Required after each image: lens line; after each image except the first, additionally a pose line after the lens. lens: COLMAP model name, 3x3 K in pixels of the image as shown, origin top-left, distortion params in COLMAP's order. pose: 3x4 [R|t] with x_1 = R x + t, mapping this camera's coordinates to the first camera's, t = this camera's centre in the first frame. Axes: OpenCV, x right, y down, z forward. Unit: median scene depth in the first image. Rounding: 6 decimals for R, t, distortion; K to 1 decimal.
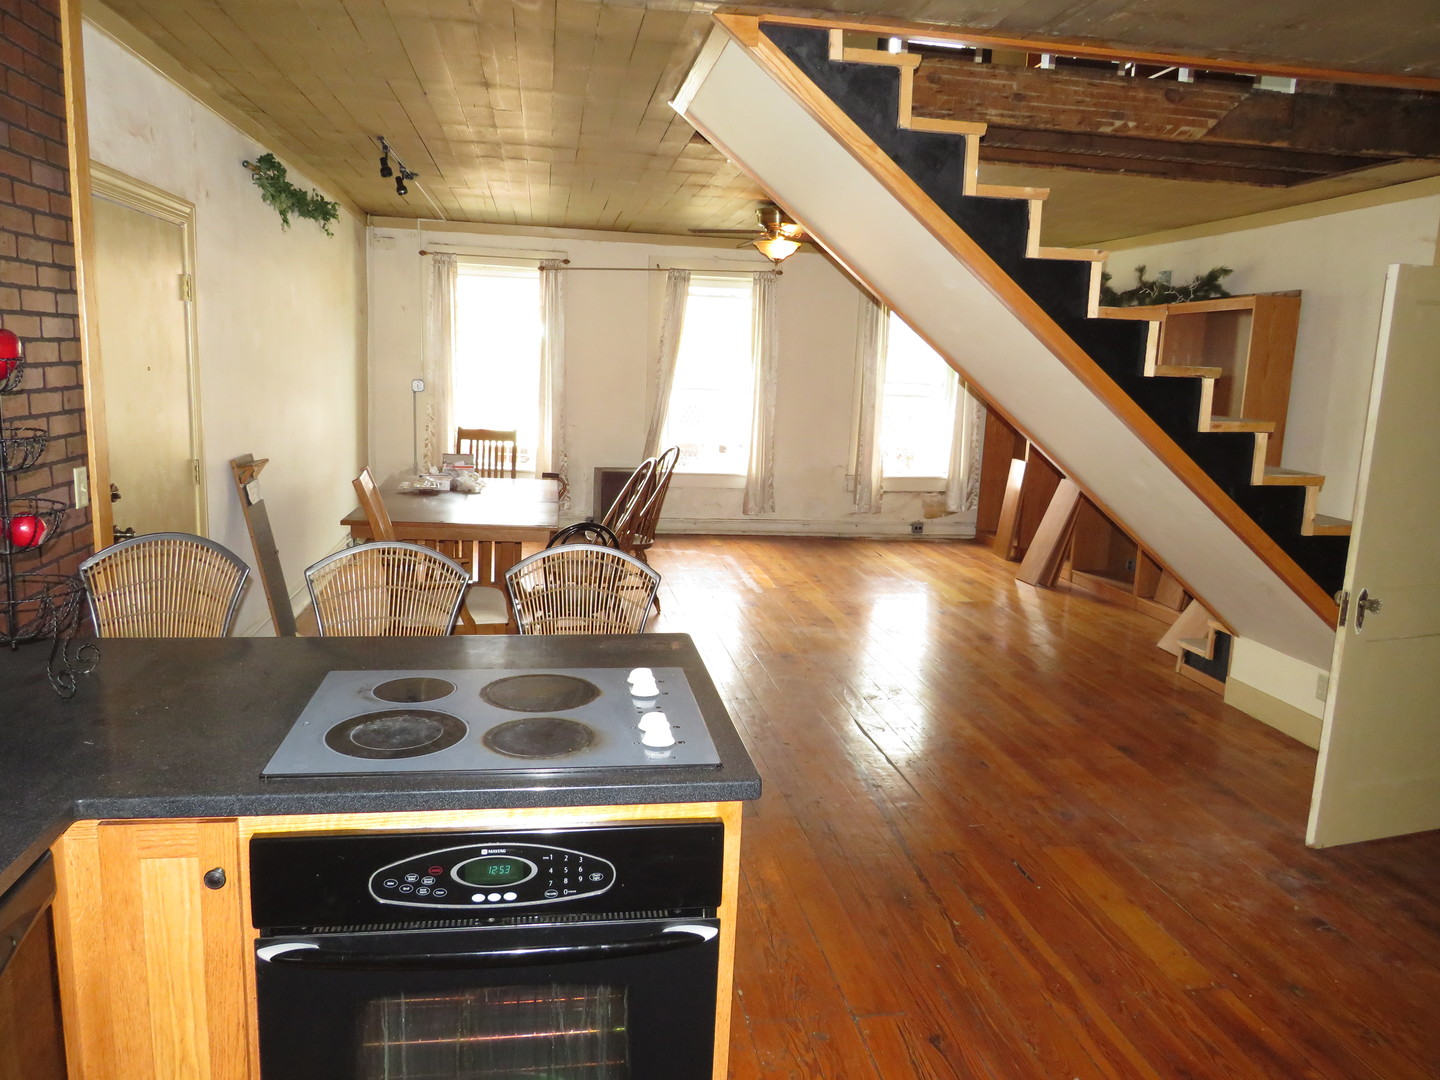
lens RADIAL K [[1040.5, 0, 720.0], [0, 1040.5, 540.0], [0, 0, 1]] dist [0.000769, 0.004152]
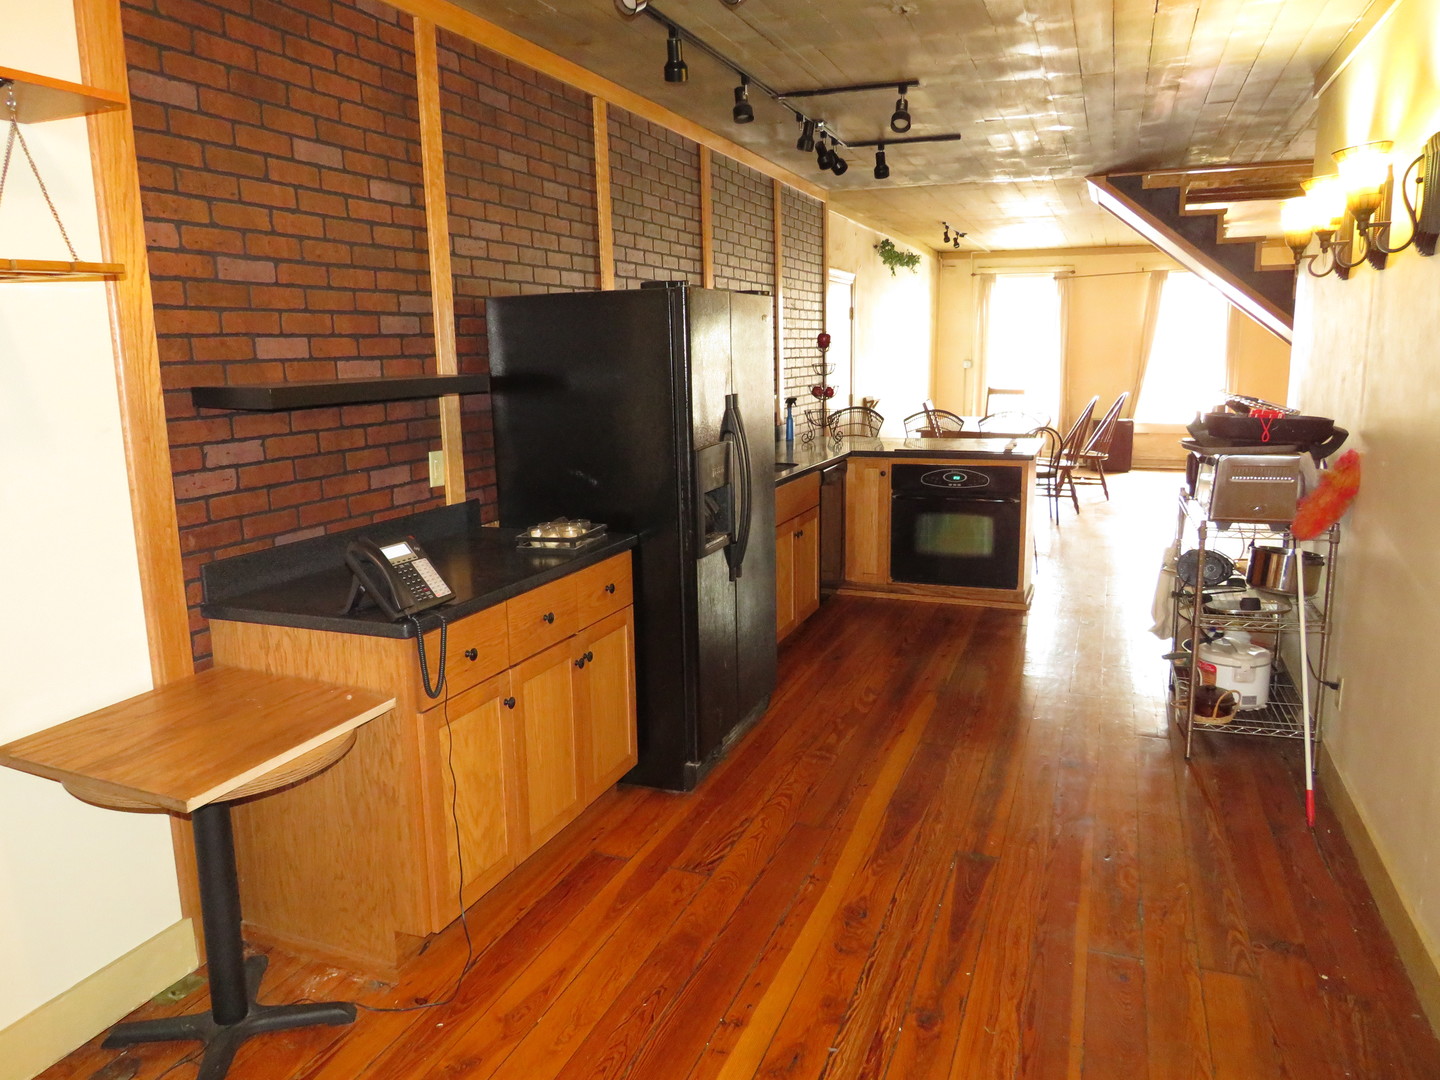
lens RADIAL K [[1040.5, 0, 720.0], [0, 1040.5, 540.0], [0, 0, 1]] dist [0.000769, 0.004152]
pose [[0.862506, 0.041982, -0.504302, 0.264853], [-0.039180, 0.999101, 0.016162, 0.147189], [0.504528, 0.005819, 0.863376, -0.733768]]
